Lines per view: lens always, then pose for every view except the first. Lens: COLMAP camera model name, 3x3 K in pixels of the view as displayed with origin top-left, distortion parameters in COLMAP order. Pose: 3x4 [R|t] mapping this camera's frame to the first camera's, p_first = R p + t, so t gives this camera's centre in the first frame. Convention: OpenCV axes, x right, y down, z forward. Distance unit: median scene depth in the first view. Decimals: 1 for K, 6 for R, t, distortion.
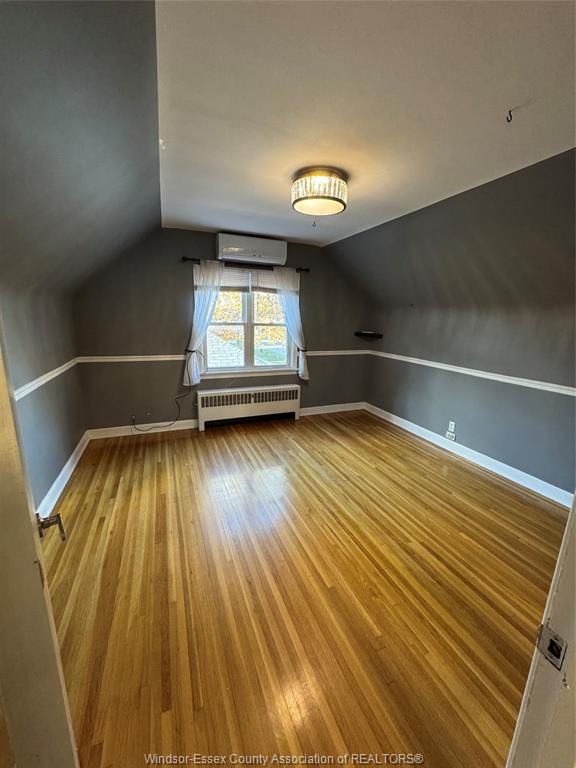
lens RADIAL K [[304.6, 0, 288.0], [0, 304.6, 384.0], [0, 0, 1]] dist [-0.001975, -0.000111]
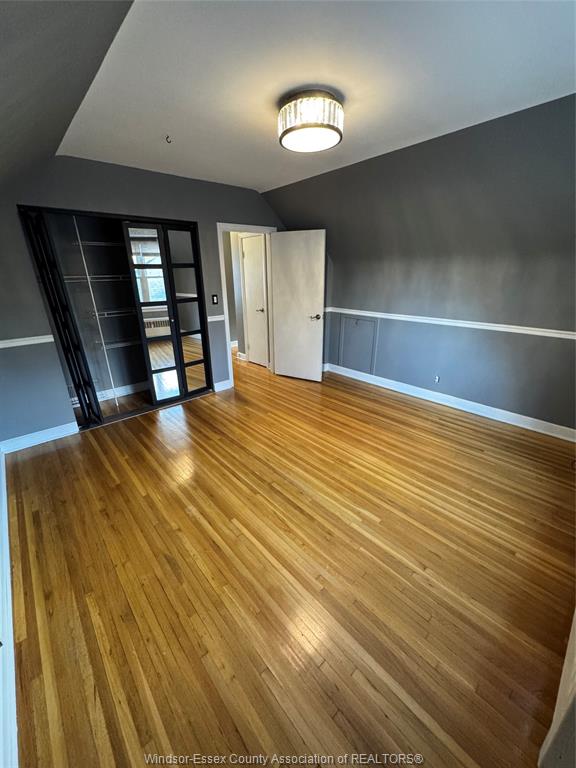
lens RADIAL K [[304.6, 0, 288.0], [0, 304.6, 384.0], [0, 0, 1]] dist [-0.001975, -0.000111]
pose [[-0.941865, 0.103560, -0.319634, 0.414424], [-0.085561, 0.846026, 0.526231, -0.361667], [0.324916, 0.522987, -0.787981, 1.639139]]
